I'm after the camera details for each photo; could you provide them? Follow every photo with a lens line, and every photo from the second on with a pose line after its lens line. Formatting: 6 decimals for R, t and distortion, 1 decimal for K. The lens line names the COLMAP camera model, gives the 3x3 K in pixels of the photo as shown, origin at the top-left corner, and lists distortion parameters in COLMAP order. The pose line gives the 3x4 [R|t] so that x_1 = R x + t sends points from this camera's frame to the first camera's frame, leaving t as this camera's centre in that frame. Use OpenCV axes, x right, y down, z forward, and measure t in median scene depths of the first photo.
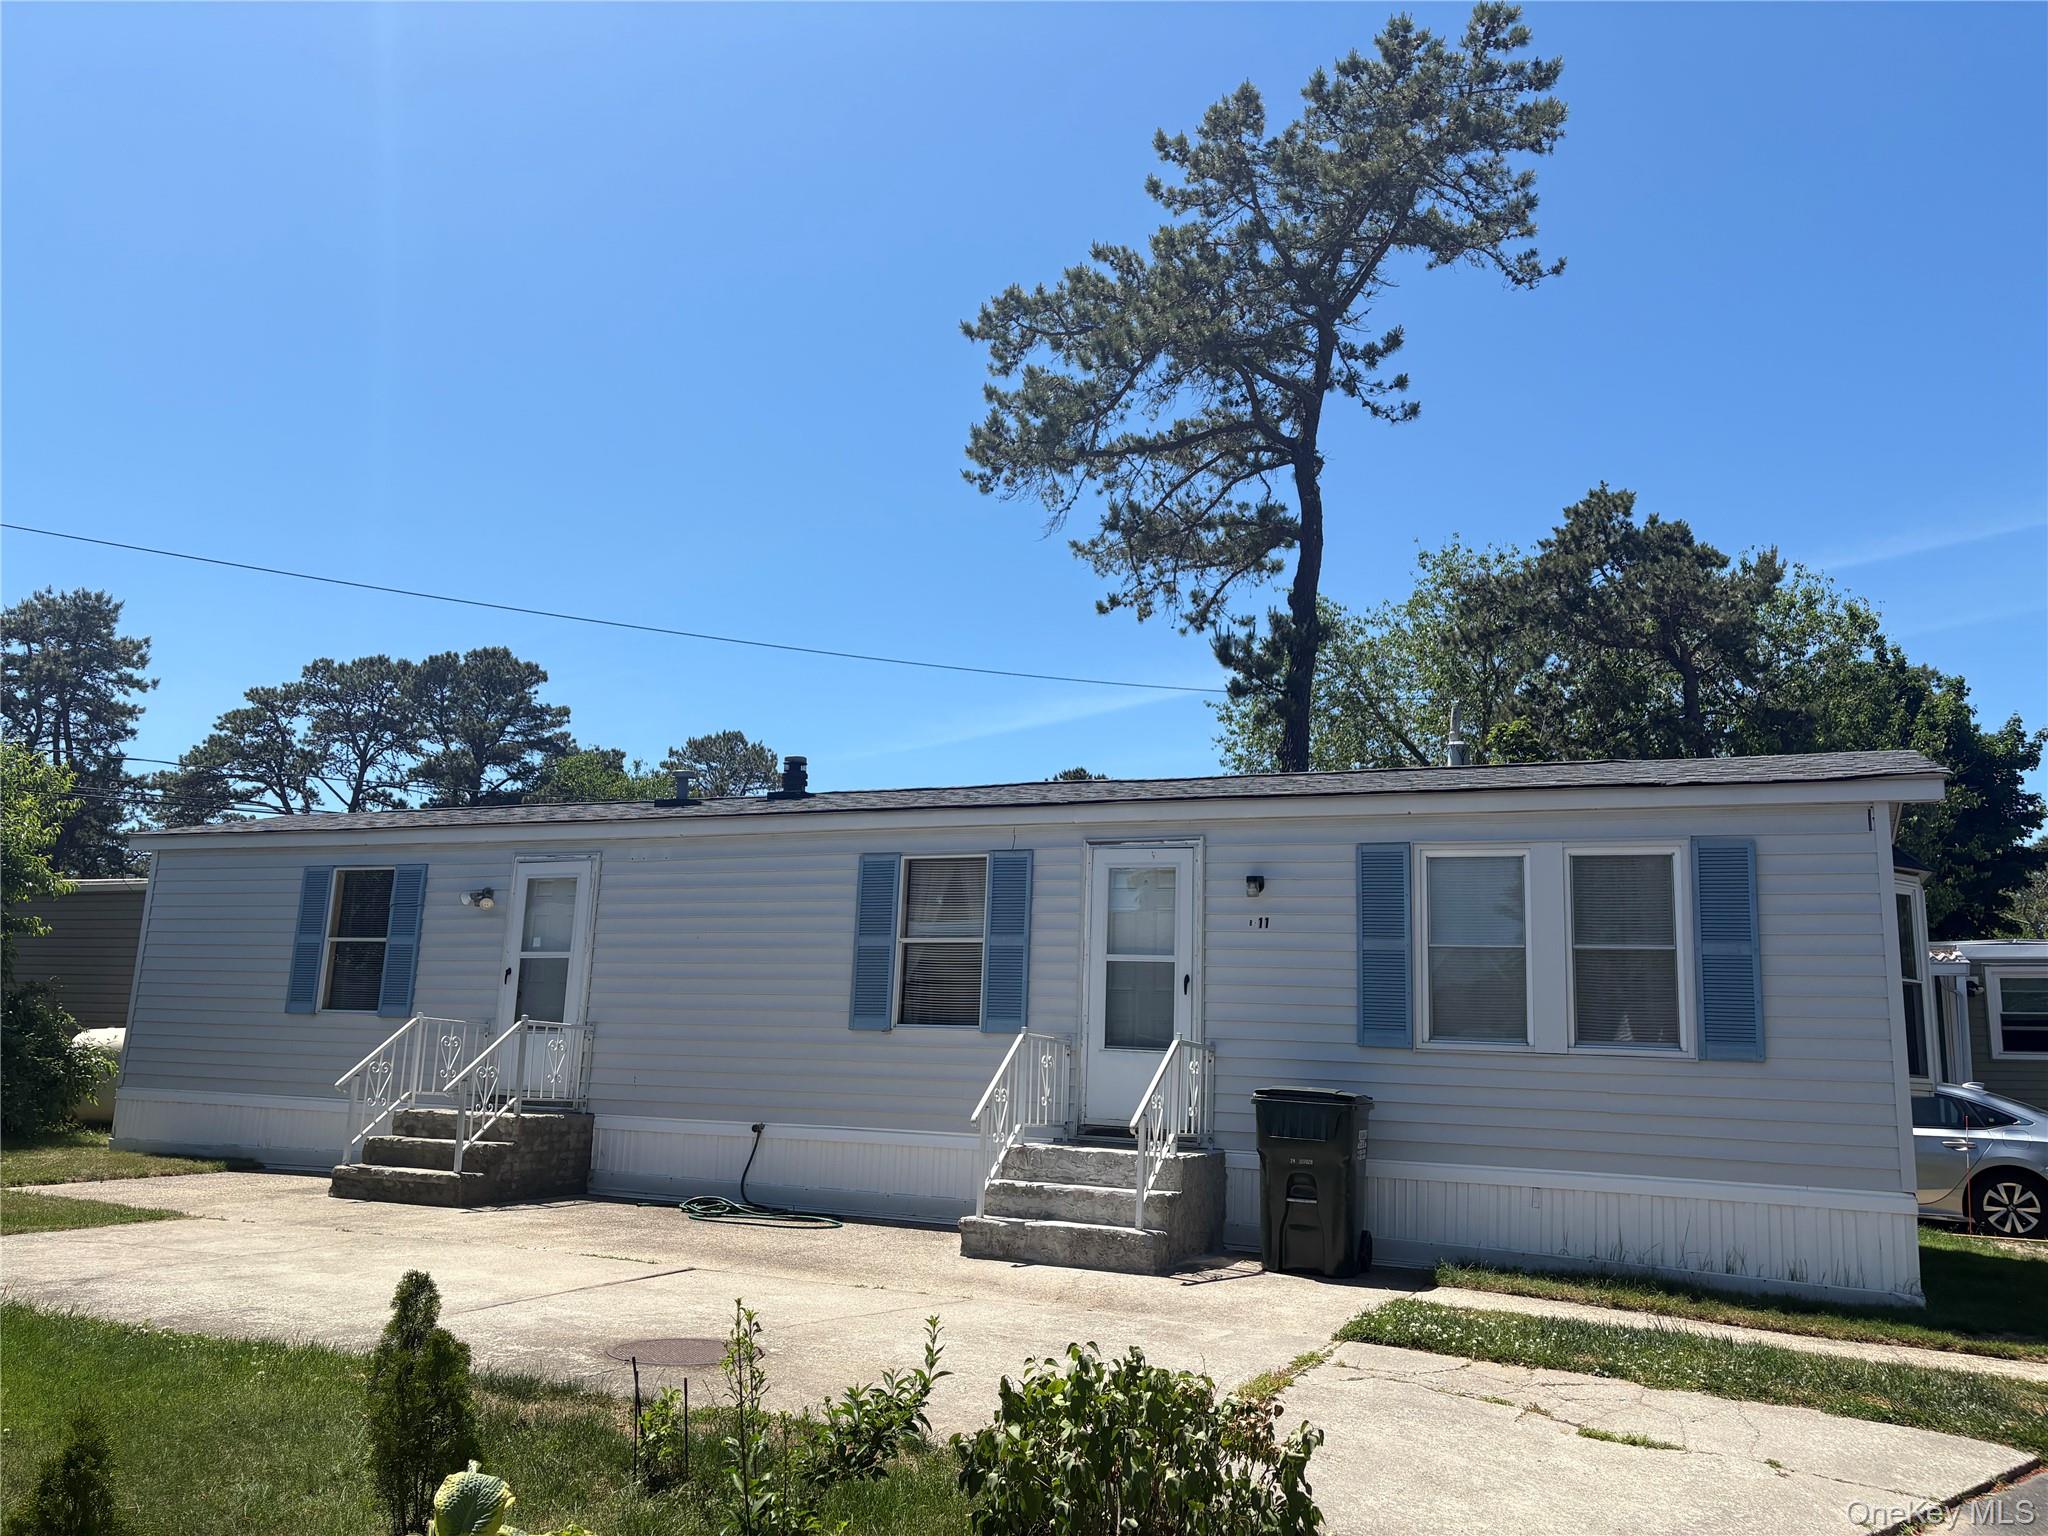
lens RADIAL K [[1560.1, 0, 1110.7], [0, 1560.1, 762.5], [0, 0, 1]] dist [0.015019, 0.001545]
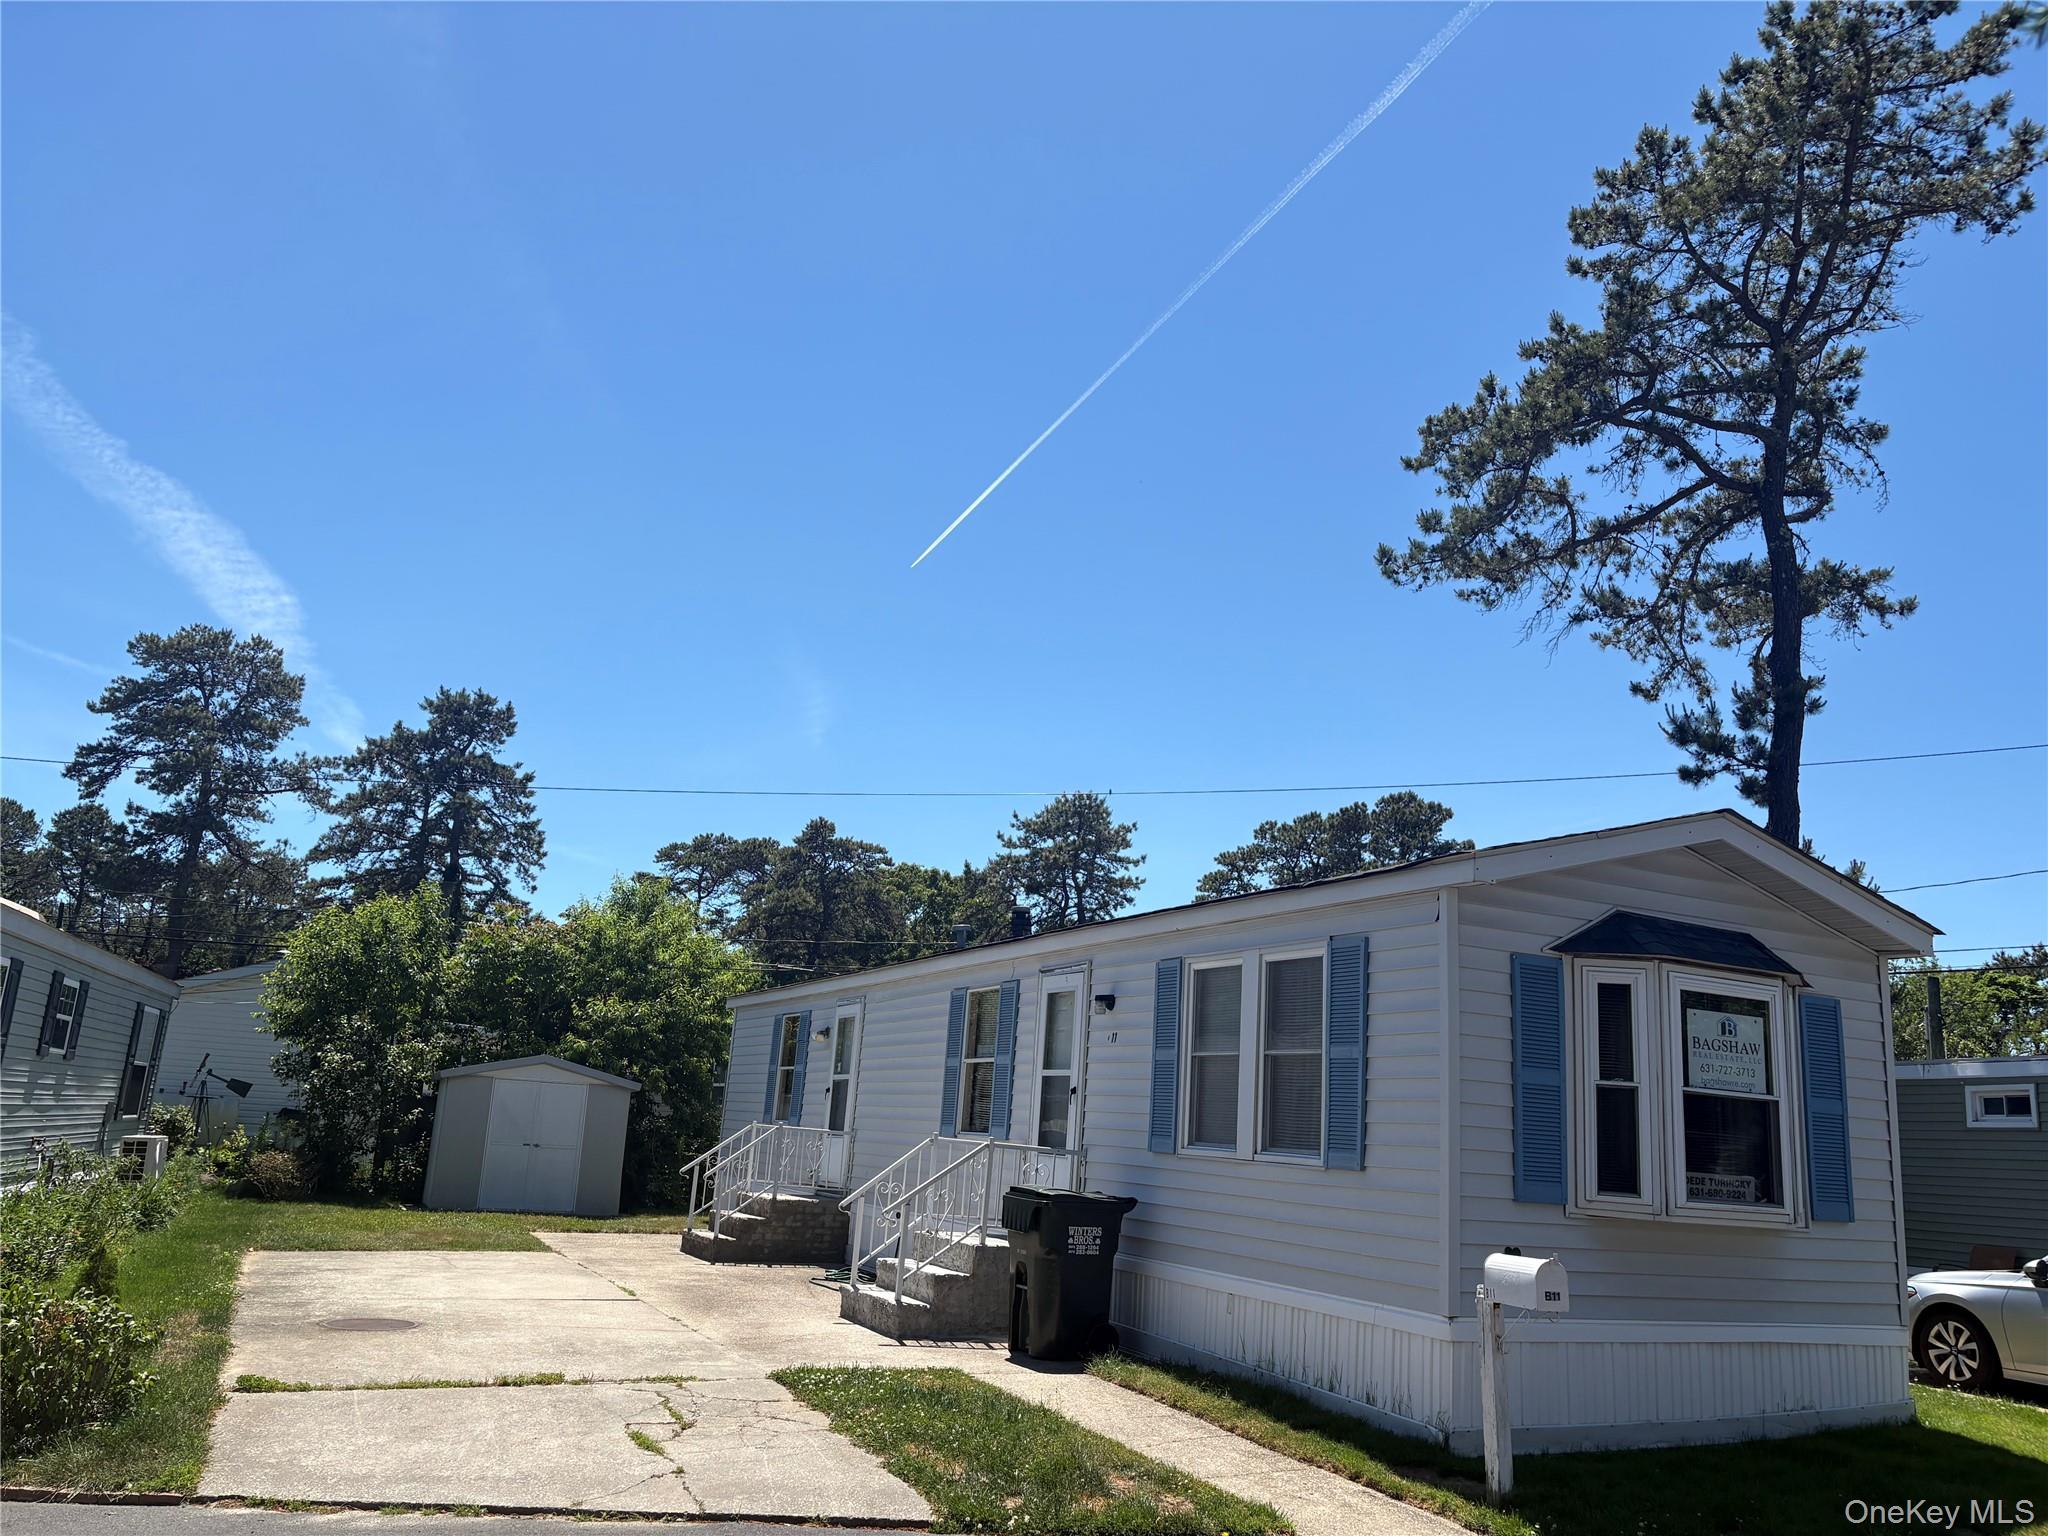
lens RADIAL K [[1551.1, 0, 1024.0], [0, 1551.1, 768.0], [0, 0, 1]] dist [0.030397, 0.000163]
pose [[0.760405, -0.140718, -0.634021, 0.351047], [0.091706, 0.989728, -0.109678, 0.013299], [0.642941, 0.025256, 0.765499, 0.053371]]
